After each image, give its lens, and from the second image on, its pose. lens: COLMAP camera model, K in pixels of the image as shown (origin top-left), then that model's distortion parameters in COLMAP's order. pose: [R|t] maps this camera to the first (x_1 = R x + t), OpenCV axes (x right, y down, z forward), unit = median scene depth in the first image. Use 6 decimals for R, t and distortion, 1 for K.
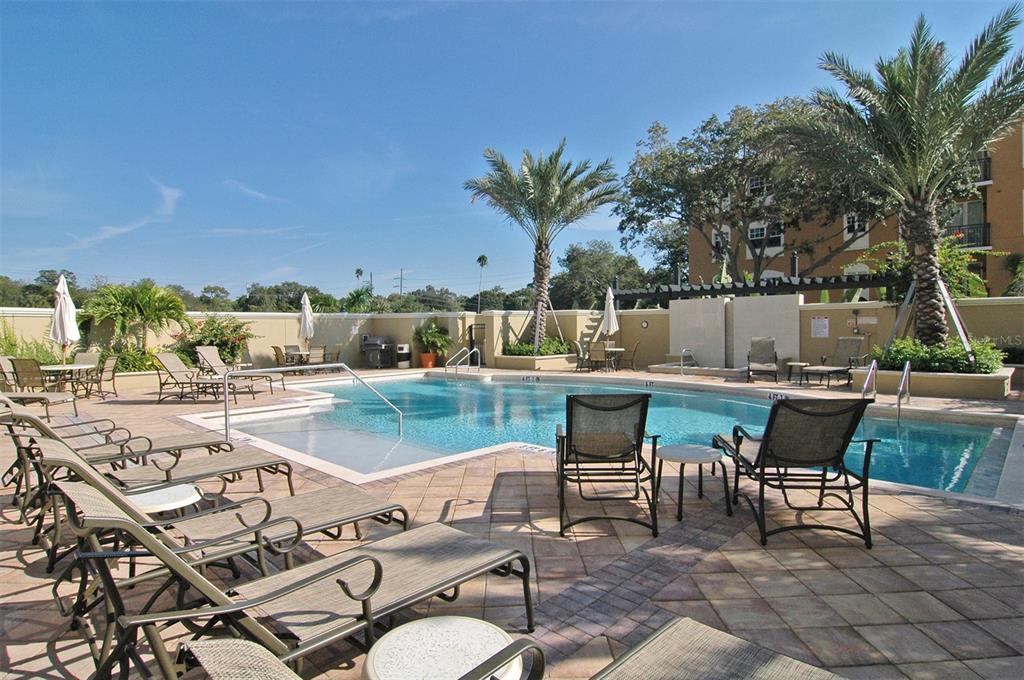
lens RADIAL K [[552.9, 0, 512.0], [0, 552.9, 340.0], [0, 0, 1]] dist [-0.001969, -0.015516]
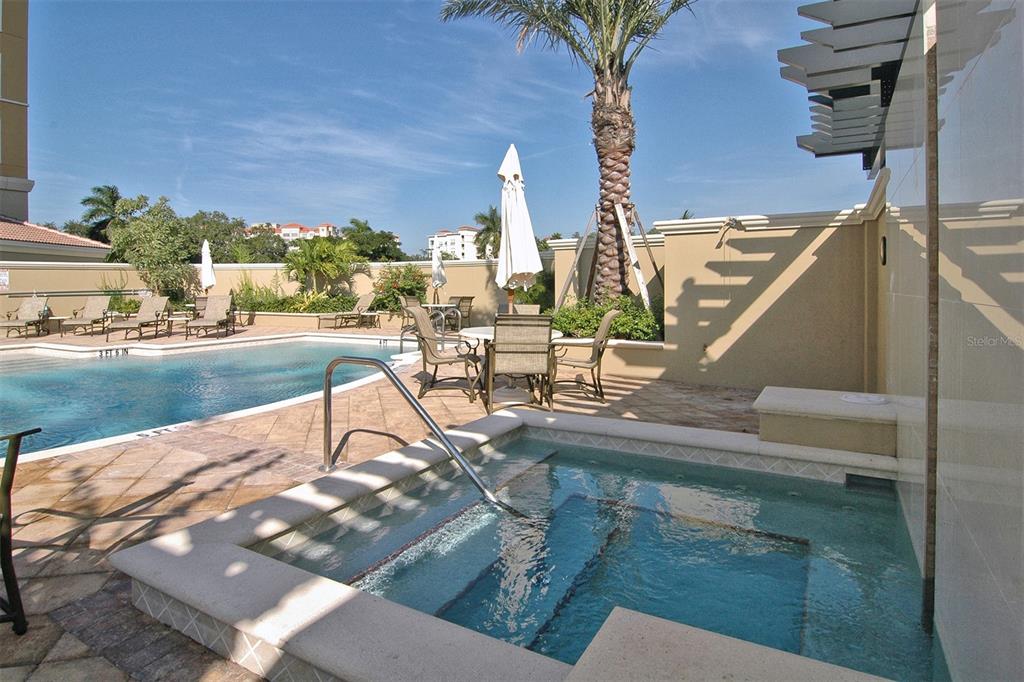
lens RADIAL K [[552.9, 0, 512.0], [0, 552.9, 341.0], [0, 0, 1]] dist [-0.001969, -0.015516]
pose [[0.247174, 0.108716, -0.962853, 0.517524], [-0.015263, 0.993999, 0.108315, -0.016061], [0.968851, -0.012076, 0.247350, 0.951666]]
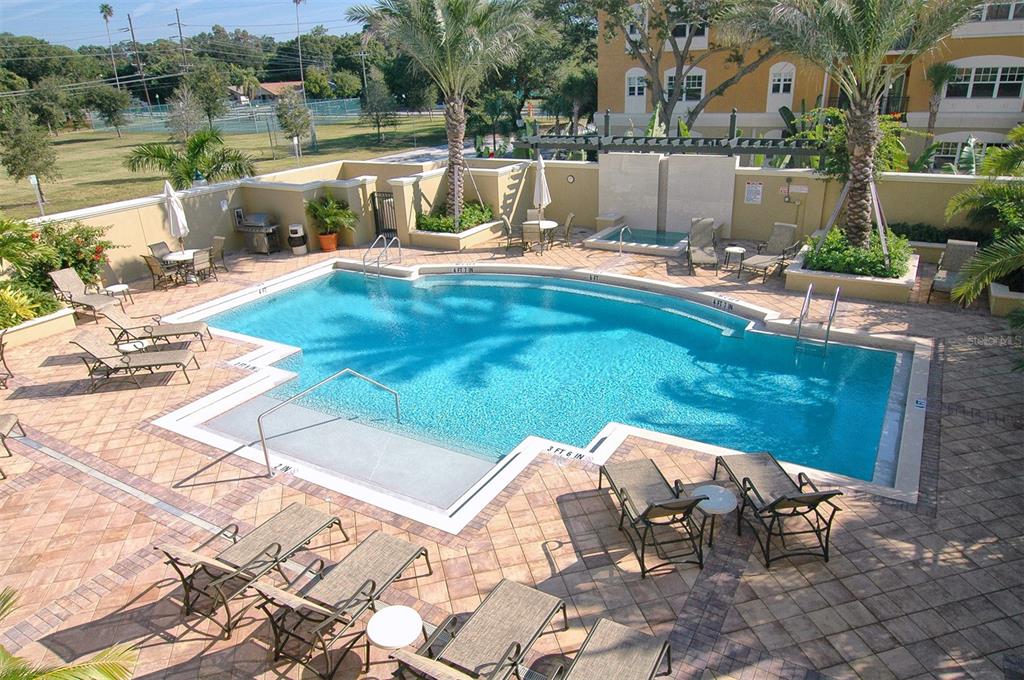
lens RADIAL K [[692.2, 0, 512.0], [0, 692.2, 340.0], [0, 0, 1]] dist [-0.003362, -0.001528]
pose [[0.970696, -0.117645, 0.209543, -0.140621], [0.035512, 0.932624, 0.359098, -0.229052], [-0.237671, -0.341134, 0.909472, -0.099630]]
